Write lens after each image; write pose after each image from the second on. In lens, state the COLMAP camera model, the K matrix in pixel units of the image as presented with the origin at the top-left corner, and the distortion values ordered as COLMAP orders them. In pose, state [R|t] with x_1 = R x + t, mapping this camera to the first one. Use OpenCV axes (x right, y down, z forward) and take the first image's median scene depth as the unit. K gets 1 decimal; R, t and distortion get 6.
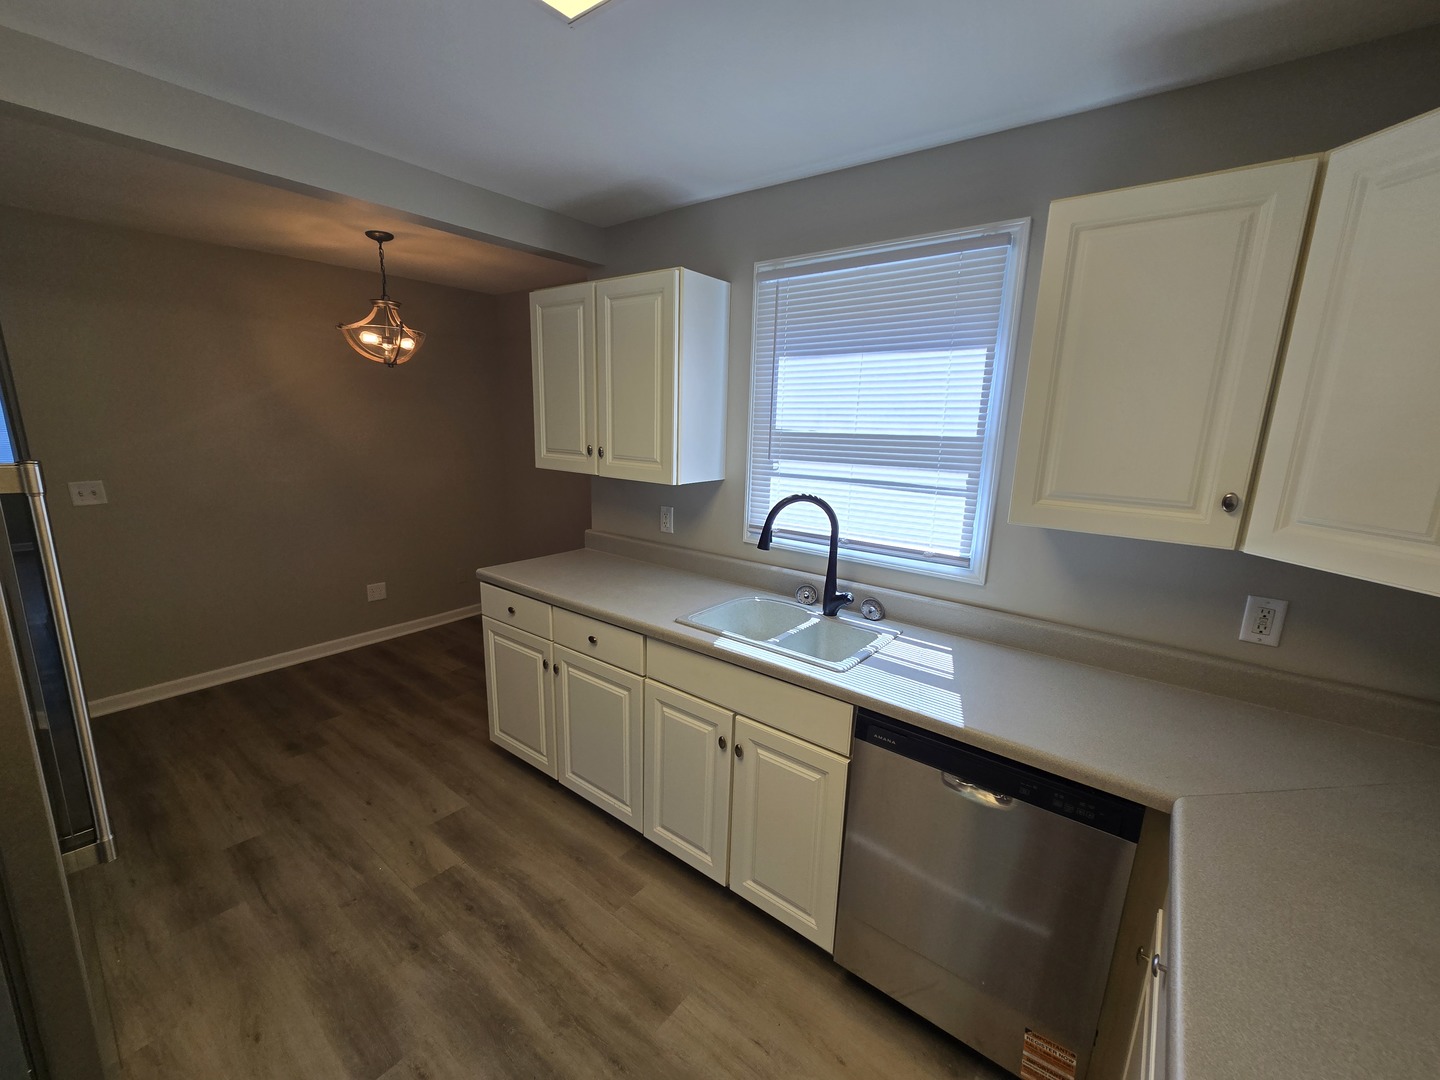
lens RADIAL K [[587.6, 0, 715.6], [0, 587.6, 544.5], [0, 0, 1]] dist [-0.003782, 0.000229]
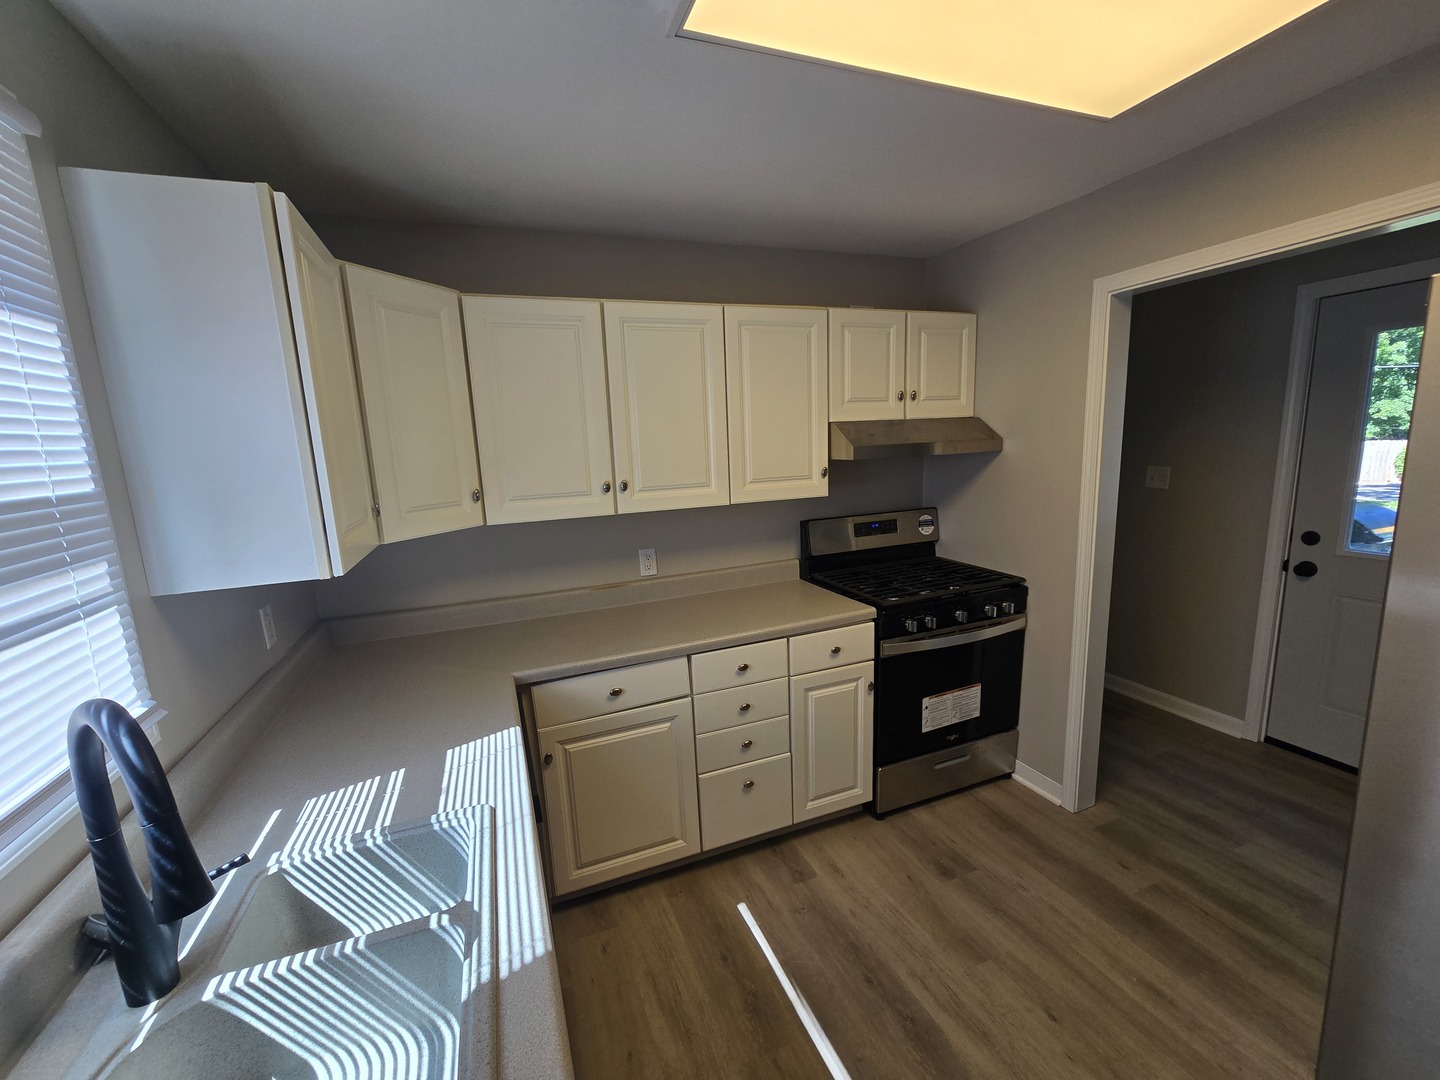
lens RADIAL K [[587.6, 0, 715.6], [0, 587.6, 544.5], [0, 0, 1]] dist [-0.003782, 0.000229]
pose [[-0.862723, -0.068144, 0.501064, -0.347511], [0.128326, 0.928939, 0.347283, -0.282124], [-0.489123, 0.363908, -0.792672, 1.305066]]
